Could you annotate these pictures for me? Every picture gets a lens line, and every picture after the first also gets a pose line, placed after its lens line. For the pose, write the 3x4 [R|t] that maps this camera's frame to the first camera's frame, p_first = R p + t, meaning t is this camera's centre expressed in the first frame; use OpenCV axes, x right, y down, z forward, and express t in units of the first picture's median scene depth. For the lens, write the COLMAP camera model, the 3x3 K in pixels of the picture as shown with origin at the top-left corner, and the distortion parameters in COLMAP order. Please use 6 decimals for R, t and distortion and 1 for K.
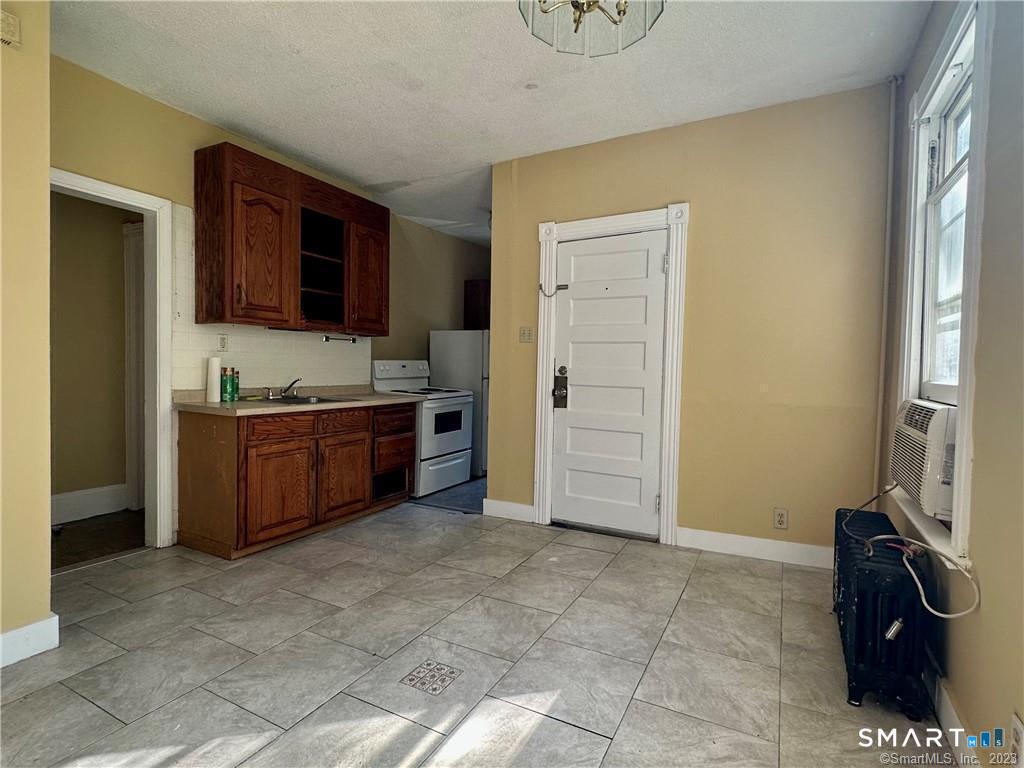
lens RADIAL K [[522.6, 0, 512.0], [0, 522.6, 384.0], [0, 0, 1]] dist [-0.000569, -0.000121]
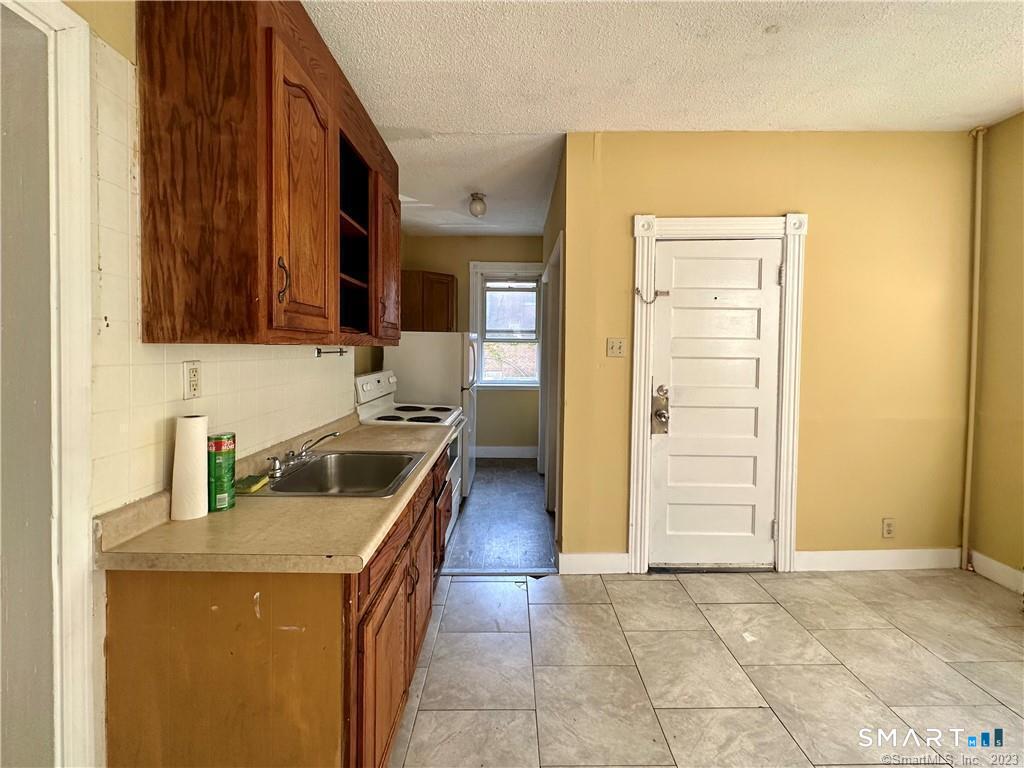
lens RADIAL K [[435.2, 0, 514.6], [0, 435.2, 357.7], [0, 0, 1]] dist [-0.000801, 0.000010]
pose [[0.876539, -0.023080, 0.480777, -0.460682], [0.026358, 0.999653, -0.000065, -0.085884], [-0.480608, 0.012729, 0.876843, 0.493900]]
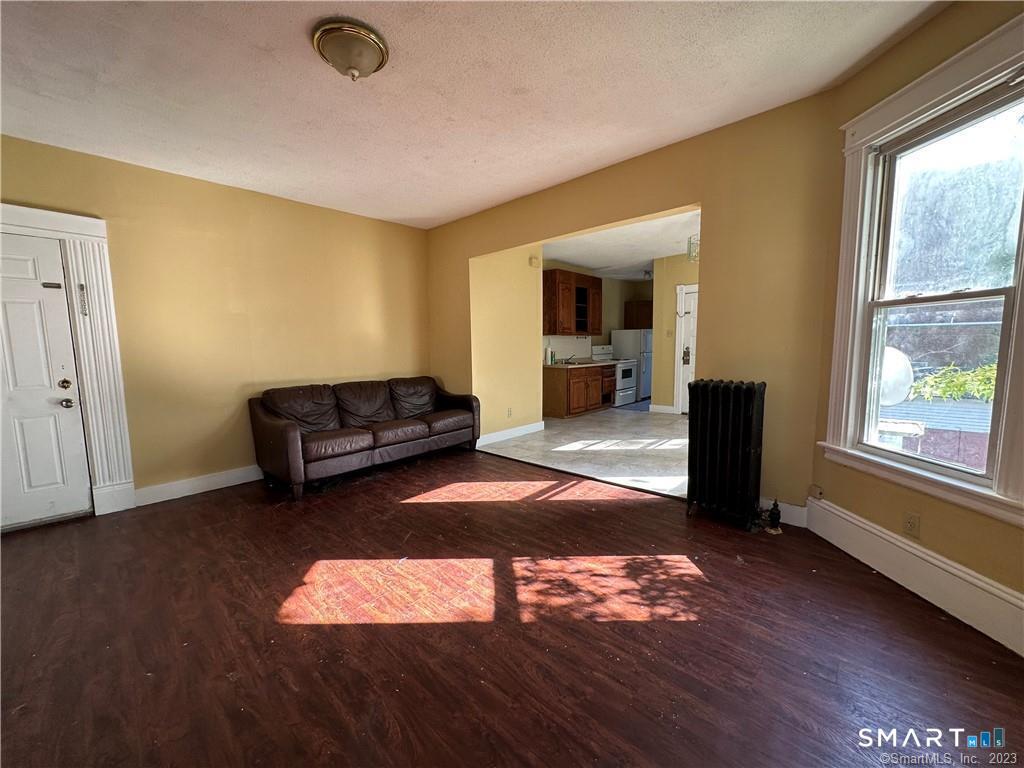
lens RADIAL K [[405.6, 0, 510.0], [0, 405.6, 385.5], [0, 0, 1]] dist [-0.000523, -0.000062]
pose [[0.967632, -0.007281, -0.252262, -0.217305], [0.023182, 0.997922, 0.060118, 0.012321], [0.251300, -0.064020, 0.965790, -0.976374]]
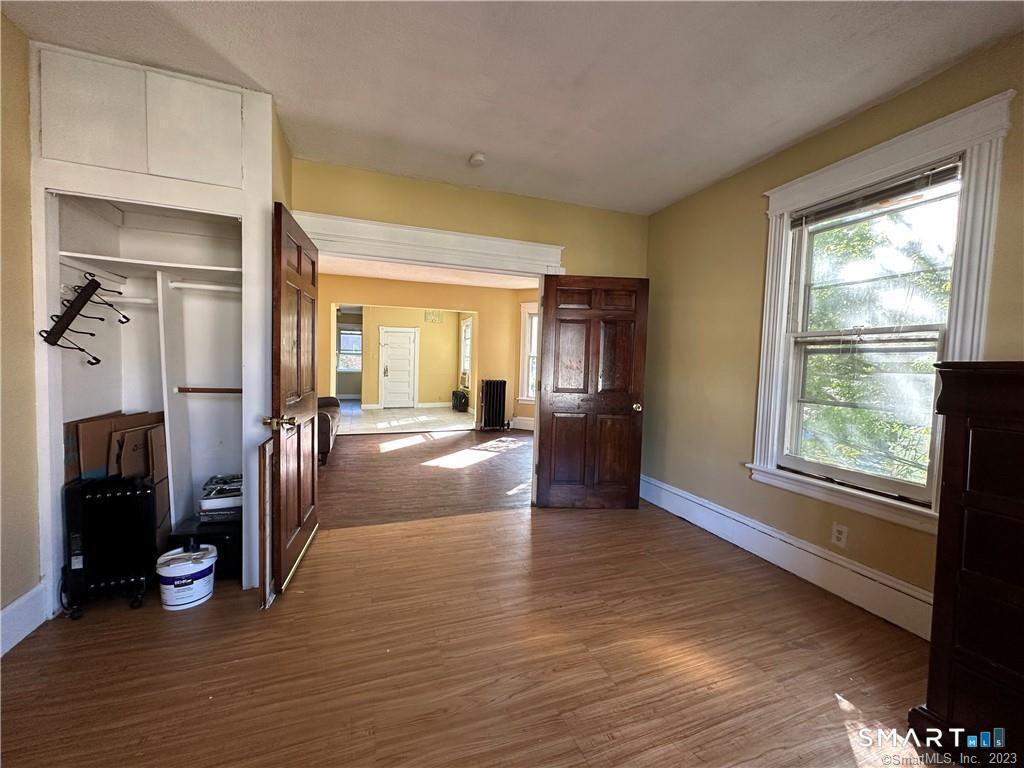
lens RADIAL K [[405.6, 0, 510.0], [0, 405.6, 385.5], [0, 0, 1]] dist [-0.000523, -0.000062]
pose [[0.666318, -0.041975, 0.744485, -1.478143], [0.016756, 0.999005, 0.041329, 0.004204], [-0.745479, -0.015064, 0.666359, -1.580292]]
